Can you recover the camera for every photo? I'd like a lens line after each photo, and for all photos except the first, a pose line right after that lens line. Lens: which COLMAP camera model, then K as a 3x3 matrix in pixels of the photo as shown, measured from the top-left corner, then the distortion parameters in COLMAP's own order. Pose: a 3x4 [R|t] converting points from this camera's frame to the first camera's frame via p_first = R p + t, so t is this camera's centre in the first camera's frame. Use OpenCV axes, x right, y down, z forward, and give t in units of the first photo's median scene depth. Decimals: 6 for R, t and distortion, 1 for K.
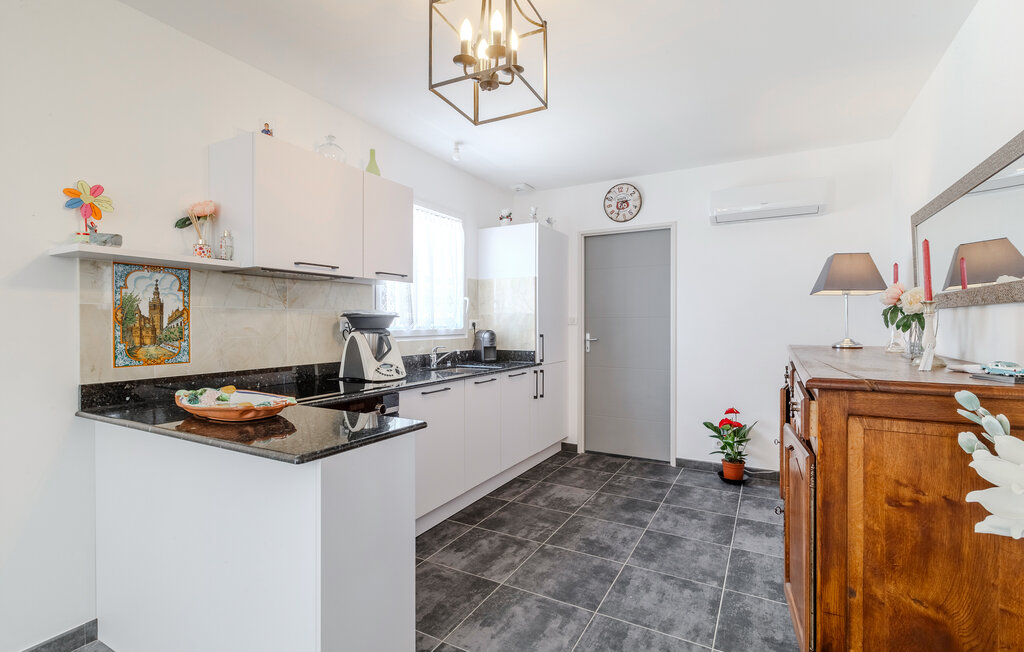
lens RADIAL K [[471.5, 0, 509.5], [0, 471.5, 323.8], [0, 0, 1]] dist [-0.001988, -0.000293]
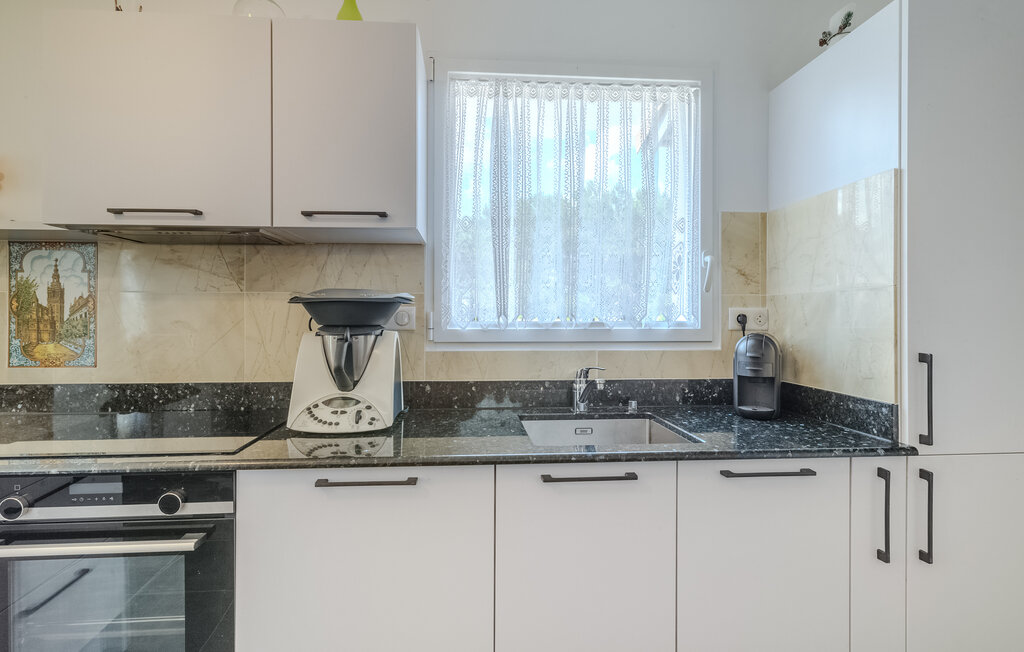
lens RADIAL K [[471.5, 0, 509.5], [0, 471.5, 323.8], [0, 0, 1]] dist [-0.001988, -0.000293]
pose [[0.558973, 0.013506, -0.829076, 0.318768], [-0.003444, 0.999897, 0.013967, 0.000944], [0.829179, -0.004952, 0.558962, 1.159449]]
